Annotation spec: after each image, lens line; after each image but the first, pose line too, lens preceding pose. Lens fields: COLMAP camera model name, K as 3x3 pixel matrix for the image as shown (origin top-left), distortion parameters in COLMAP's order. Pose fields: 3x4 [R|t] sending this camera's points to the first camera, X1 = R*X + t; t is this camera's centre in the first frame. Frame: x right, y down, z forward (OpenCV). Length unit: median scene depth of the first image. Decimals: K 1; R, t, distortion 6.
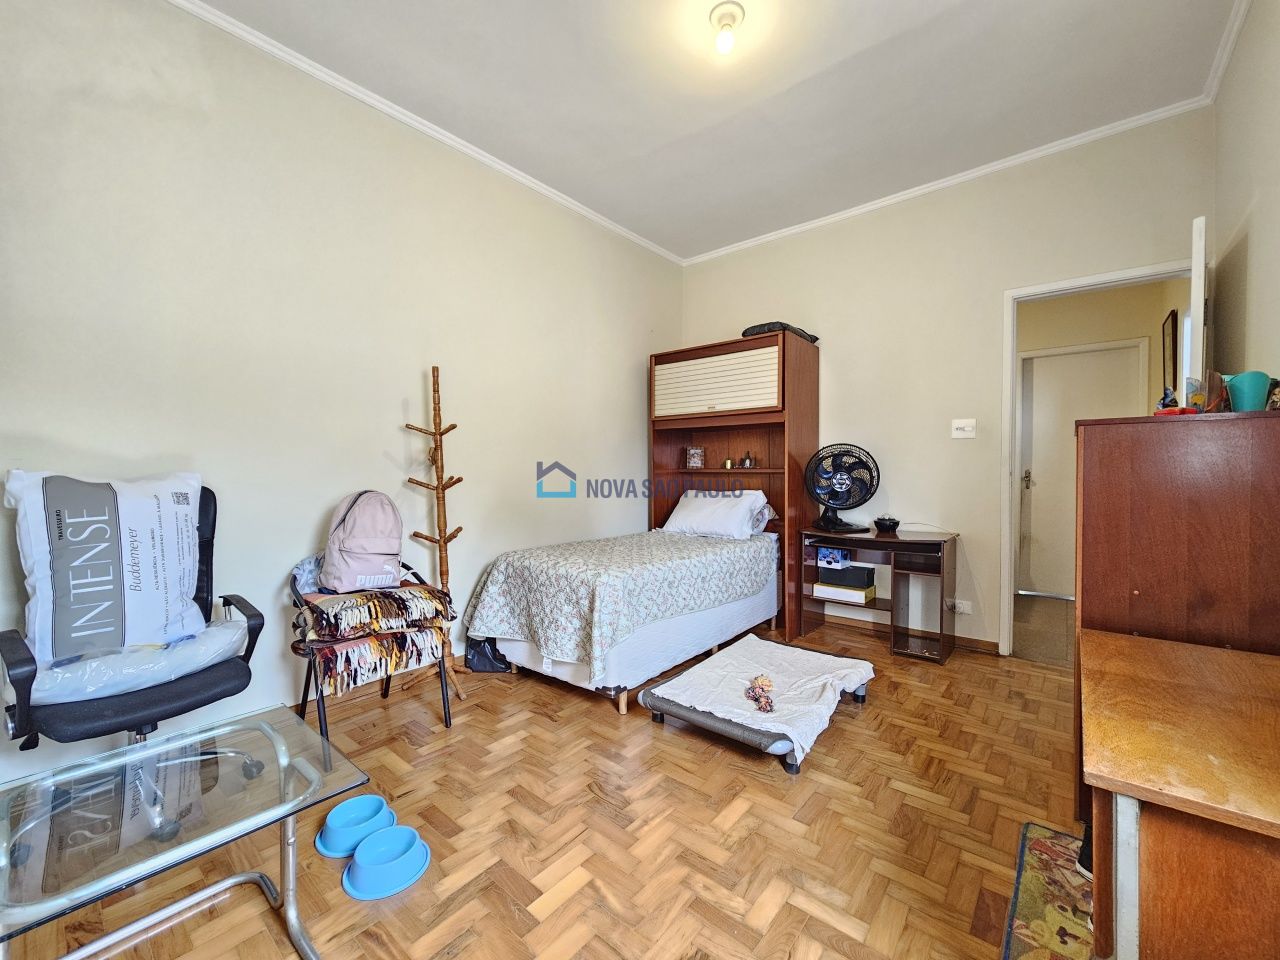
lens RADIAL K [[521.0, 0, 640.0], [0, 521.0, 480.0], [0, 0, 1]] dist [-0.026134, 0.000001]
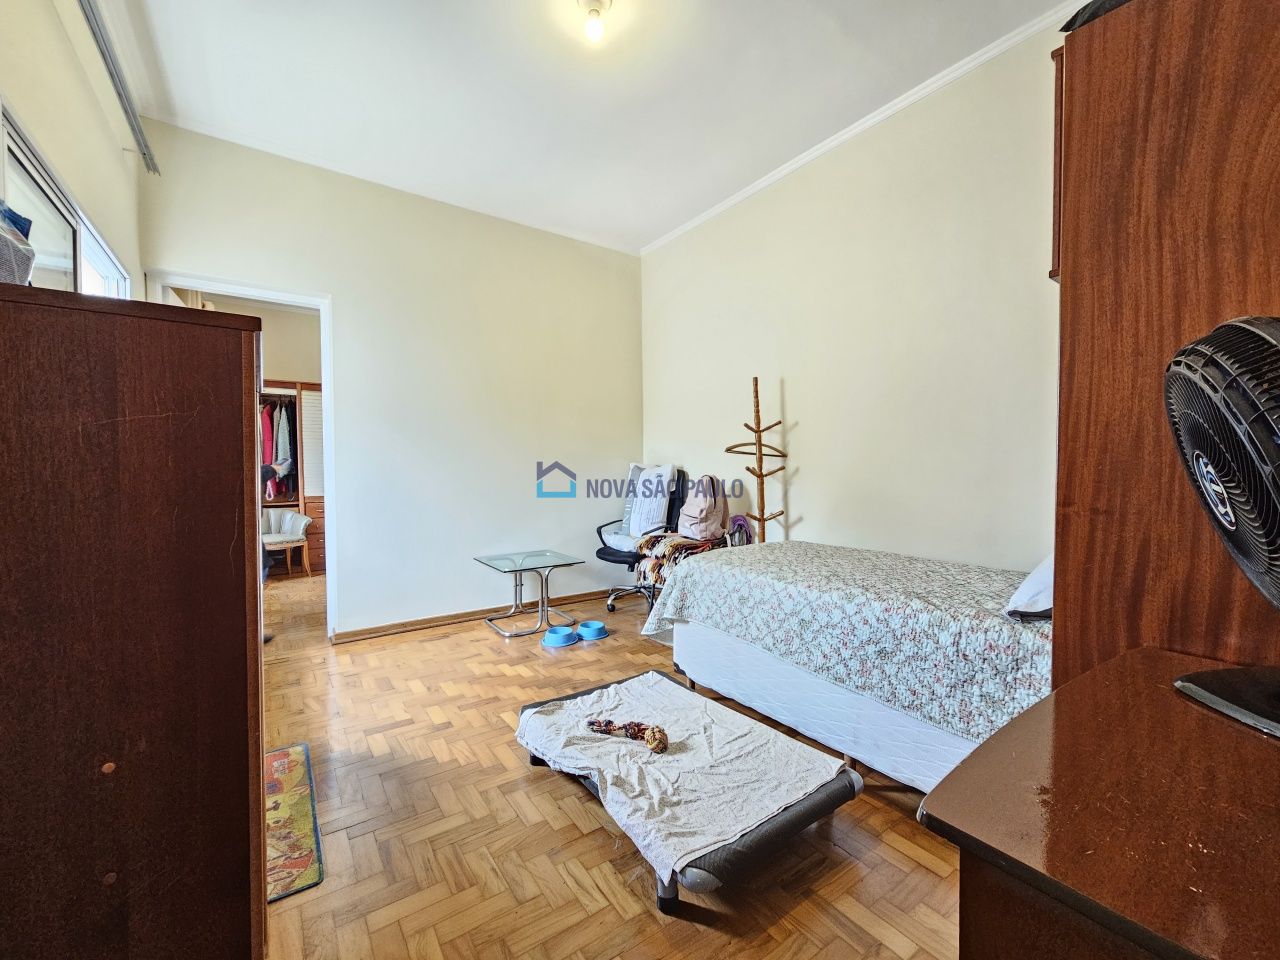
lens RADIAL K [[521.3, 0, 640.0], [0, 521.3, 480.0], [0, 0, 1]] dist [-0.002550, -0.000405]
pose [[-0.250776, 0.030044, -0.967579, 0.880217], [-0.002959, 0.999490, 0.031802, -0.012555], [0.968041, 0.010838, -0.250560, 1.046682]]
